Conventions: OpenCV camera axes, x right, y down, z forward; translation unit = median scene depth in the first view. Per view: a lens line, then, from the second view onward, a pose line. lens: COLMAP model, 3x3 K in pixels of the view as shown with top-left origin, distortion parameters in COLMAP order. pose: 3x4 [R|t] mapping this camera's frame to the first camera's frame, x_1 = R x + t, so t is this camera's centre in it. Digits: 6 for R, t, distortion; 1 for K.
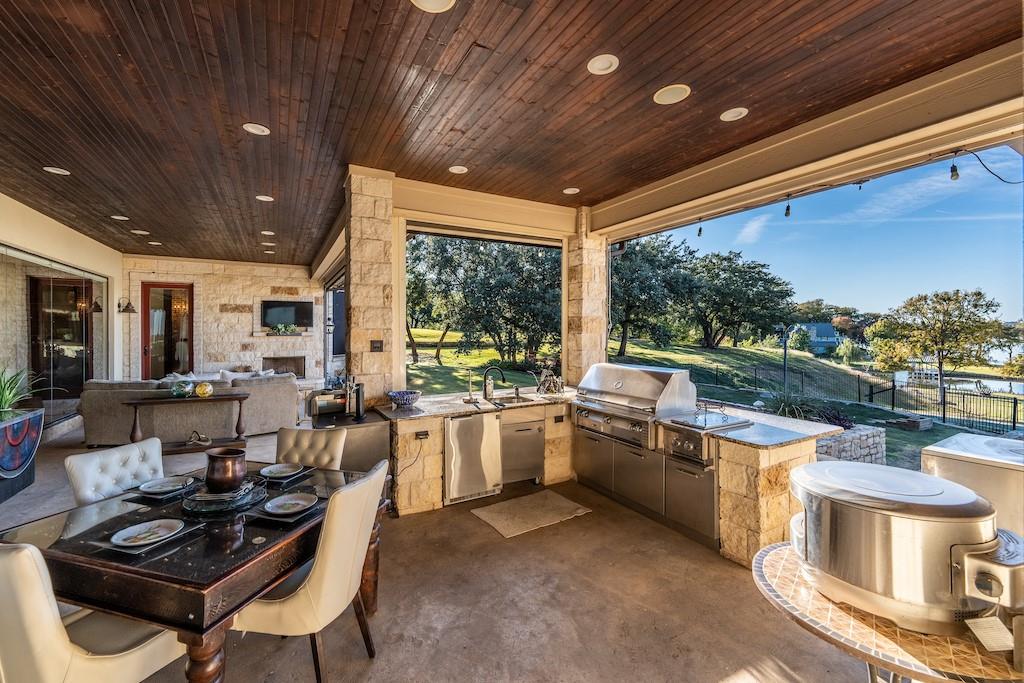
lens RADIAL K [[417.5, 0, 515.2], [0, 417.5, 337.0], [0, 0, 1]] dist [0.002013, -0.000005]
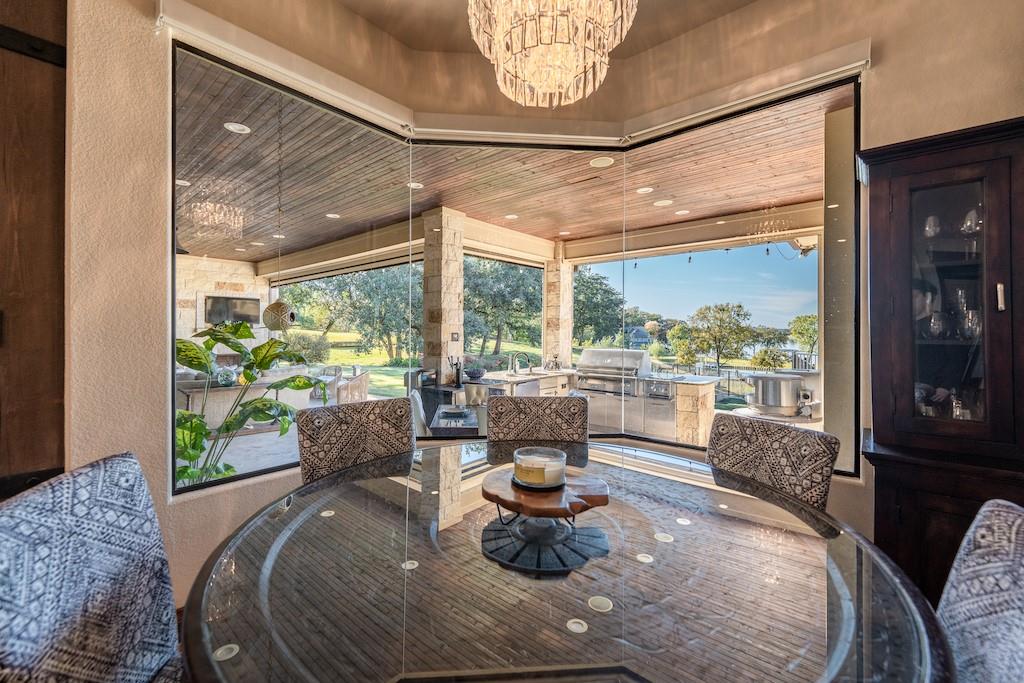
lens RADIAL K [[417.5, 0, 517.3], [0, 417.5, 336.9], [0, 0, 1]] dist [0.002013, -0.000005]
pose [[0.937849, 0.001618, 0.347040, -0.267830], [-0.000303, 0.999993, -0.003845, 0.011918], [-0.347044, 0.003501, 0.937842, -0.164464]]
